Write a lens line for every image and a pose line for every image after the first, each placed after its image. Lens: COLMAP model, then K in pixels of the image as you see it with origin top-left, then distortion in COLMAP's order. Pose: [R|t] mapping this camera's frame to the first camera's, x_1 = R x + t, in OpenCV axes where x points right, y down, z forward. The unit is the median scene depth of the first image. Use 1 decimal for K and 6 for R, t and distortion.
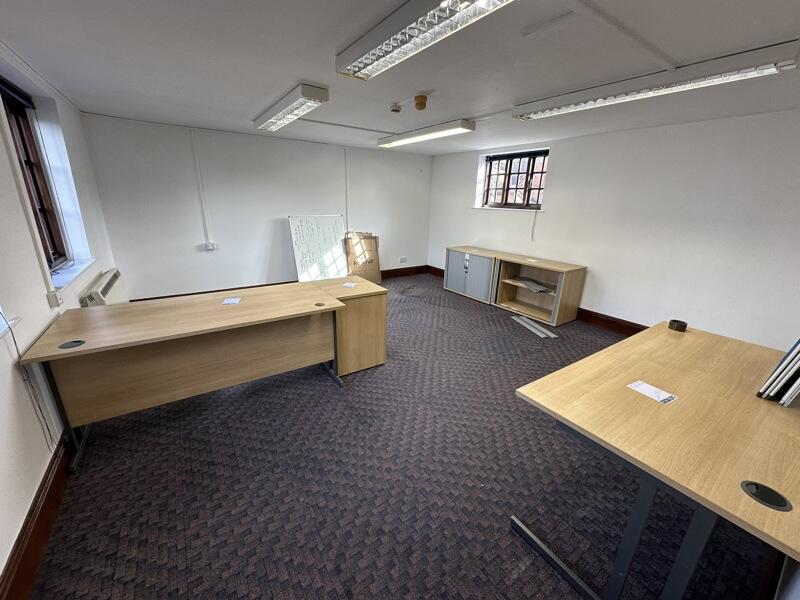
lens RADIAL K [[318.5, 0, 400.0], [0, 318.5, 300.0], [0, 0, 1]] dist [-0.002092, 0.000246]
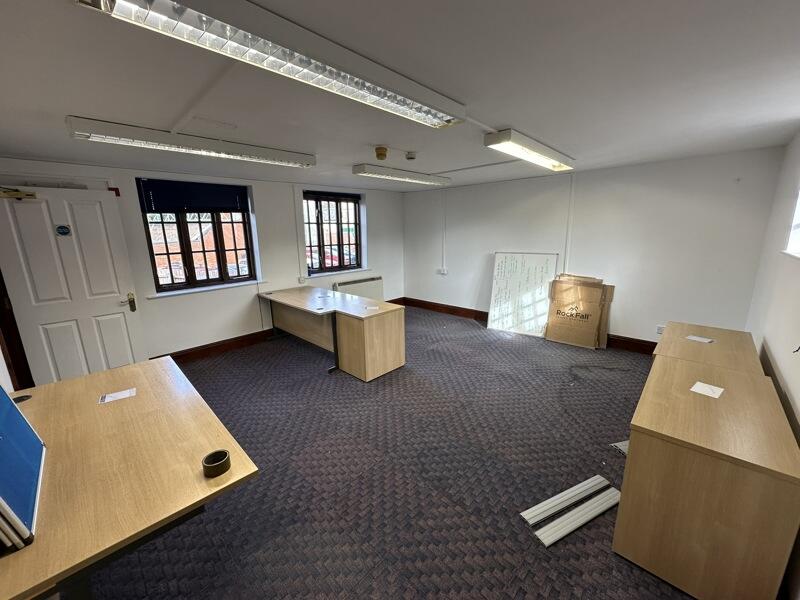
lens RADIAL K [[316.1, 0, 401.2], [0, 316.1, 297.3], [0, 0, 1]] dist [-0.000651, 0.000114]
pose [[0.201551, 0.180399, -0.962722, 0.781824], [-0.272650, 0.954378, 0.121755, -0.201560], [0.940765, 0.237946, 0.241542, 0.599567]]
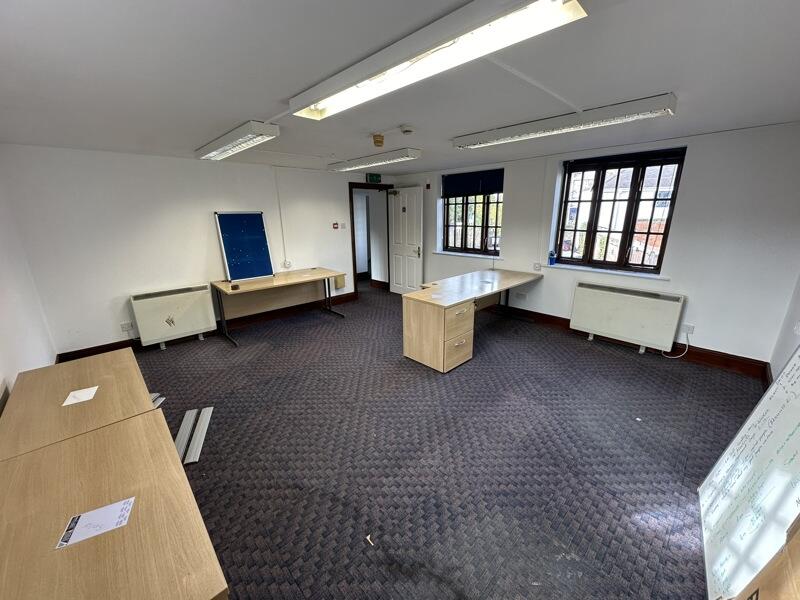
lens RADIAL K [[316.1, 0, 401.2], [0, 316.1, 297.3], [0, 0, 1]] dist [-0.000651, 0.000114]
pose [[-0.986051, 0.029167, -0.163868, 0.121352], [-0.064091, 0.842074, 0.535541, -0.499723], [0.153608, 0.538574, -0.828458, 1.468741]]
